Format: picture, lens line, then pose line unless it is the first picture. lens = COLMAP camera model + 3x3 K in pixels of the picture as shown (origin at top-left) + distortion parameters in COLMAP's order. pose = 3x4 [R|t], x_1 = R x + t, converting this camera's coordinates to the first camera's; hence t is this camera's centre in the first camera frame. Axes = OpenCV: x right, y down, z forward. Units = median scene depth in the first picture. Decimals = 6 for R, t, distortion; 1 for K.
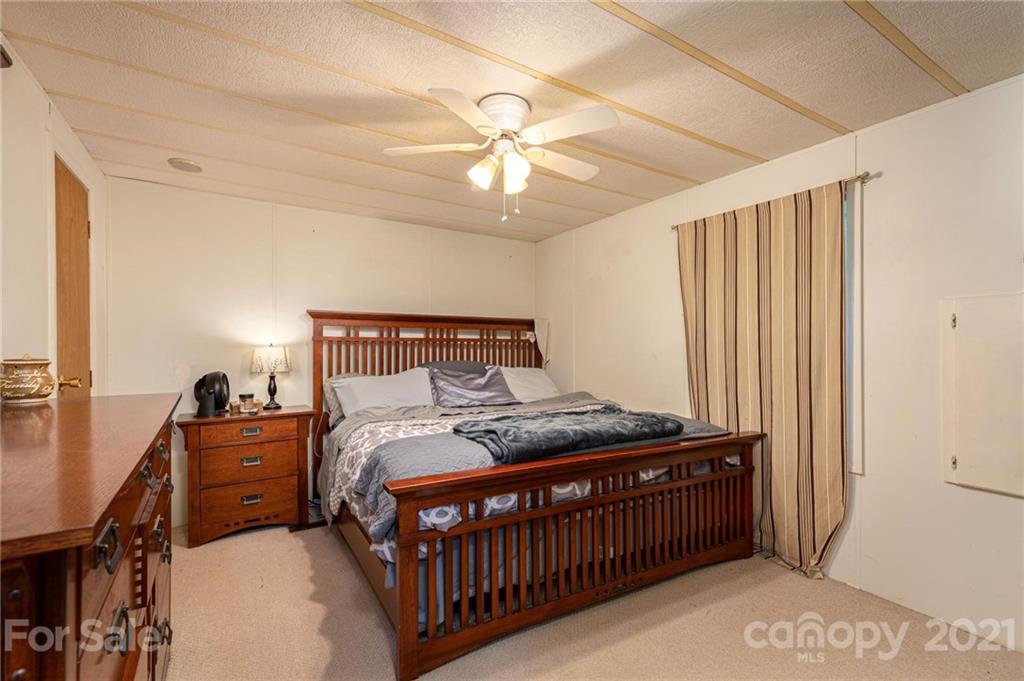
lens RADIAL K [[469.5, 0, 512.0], [0, 469.5, 340.5], [0, 0, 1]] dist [-0.034678, -0.000191]
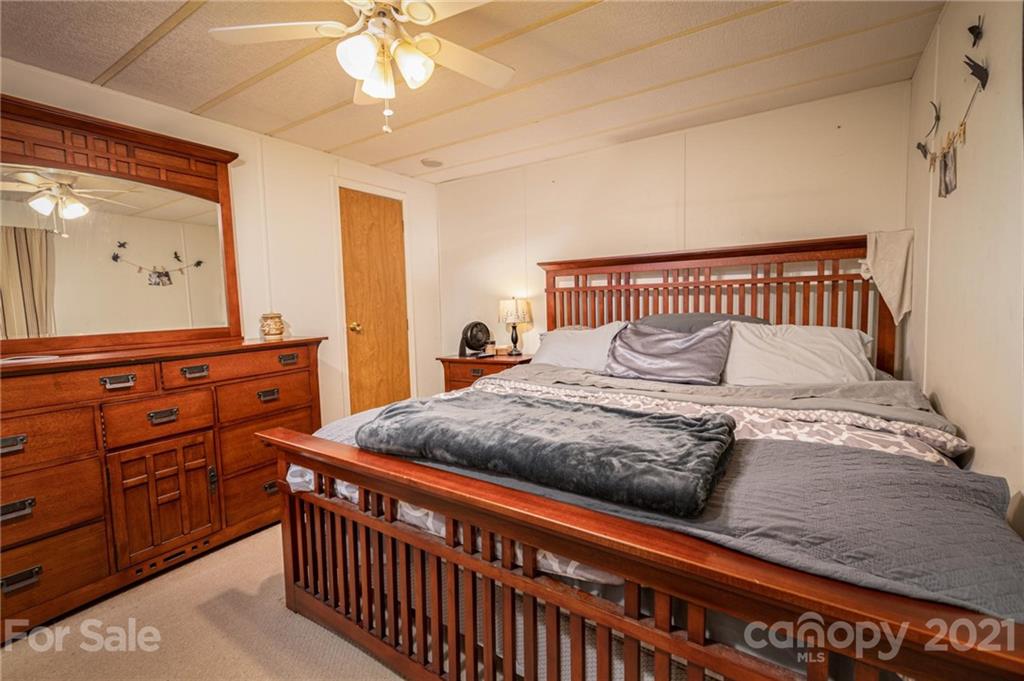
lens RADIAL K [[458.9, 0, 511.2], [0, 458.9, 320.1], [0, 0, 1]] dist [0.034491, 0.000001]
pose [[0.409803, 0.025169, -0.911827, 0.461580], [0.048814, 0.997582, 0.049475, 0.006262], [0.910867, -0.064785, 0.407584, 0.513640]]
